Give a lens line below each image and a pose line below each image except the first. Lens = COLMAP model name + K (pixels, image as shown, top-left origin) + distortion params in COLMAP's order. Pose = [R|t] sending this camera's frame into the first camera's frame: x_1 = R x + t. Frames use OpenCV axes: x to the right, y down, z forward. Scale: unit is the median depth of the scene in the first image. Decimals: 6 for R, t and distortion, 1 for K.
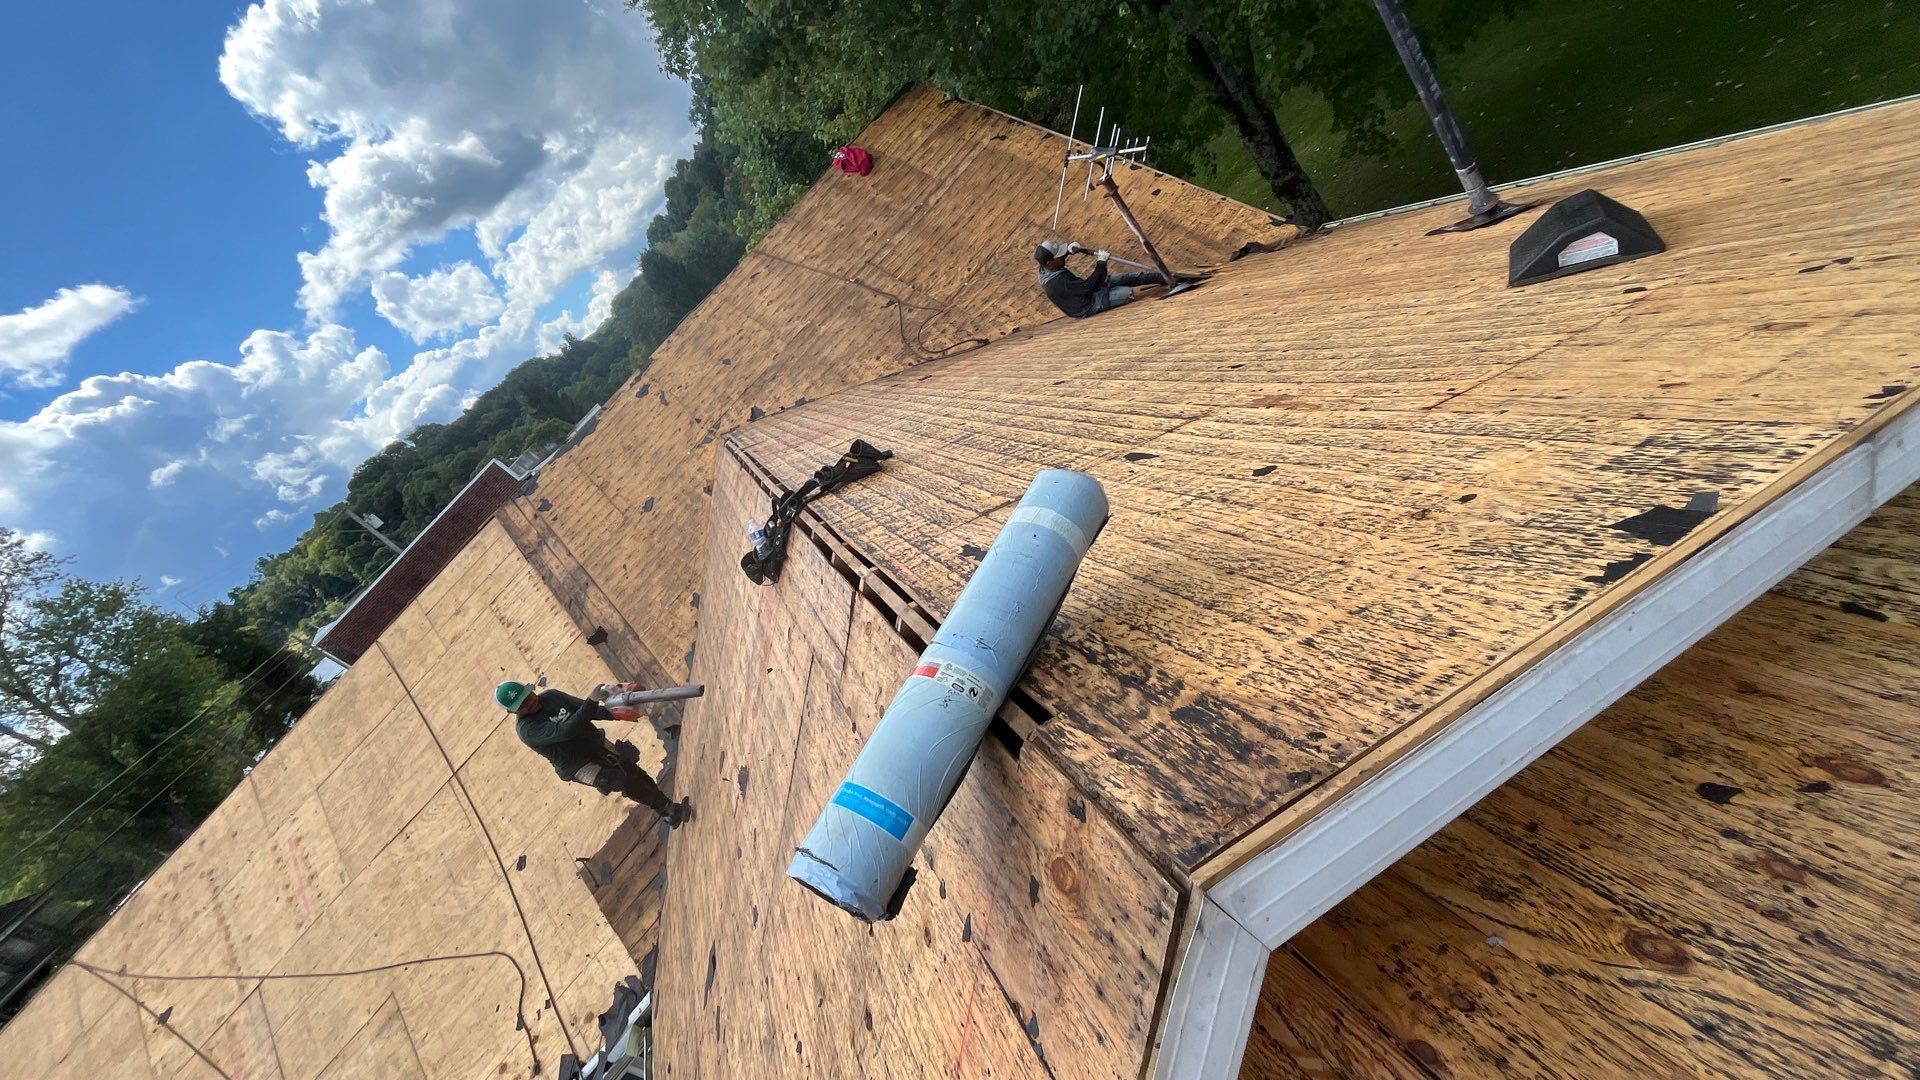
lens RADIAL K [[789.1, 0, 956.0], [0, 789.1, 538.4], [0, 0, 1]] dist [0.010783, -0.000358]
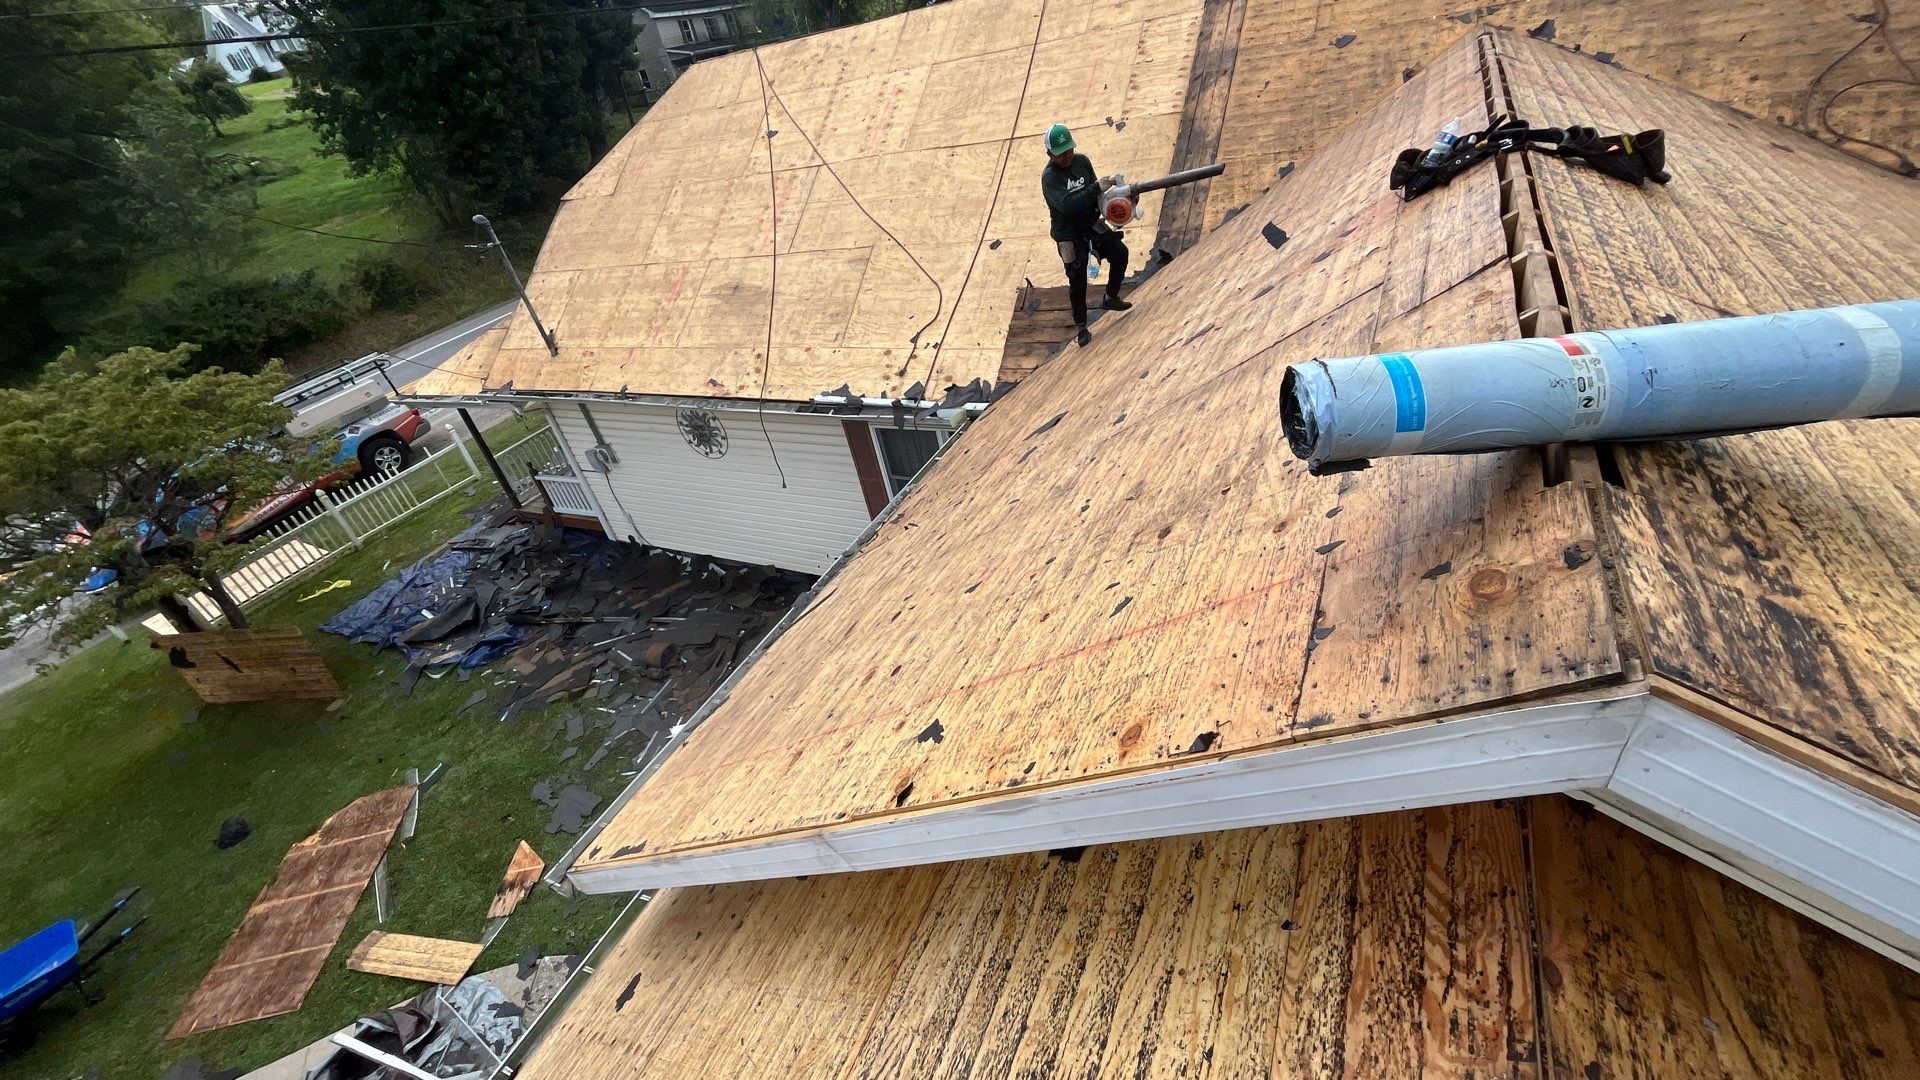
lens RADIAL K [[789.1, 0, 953.8], [0, 789.1, 541.6], [0, 0, 1]] dist [0.010783, -0.000358]
pose [[0.538490, 0.820001, -0.193979, -0.033977], [-0.626752, 0.543642, 0.558244, 0.134897], [0.563215, -0.179032, 0.806682, -0.066474]]
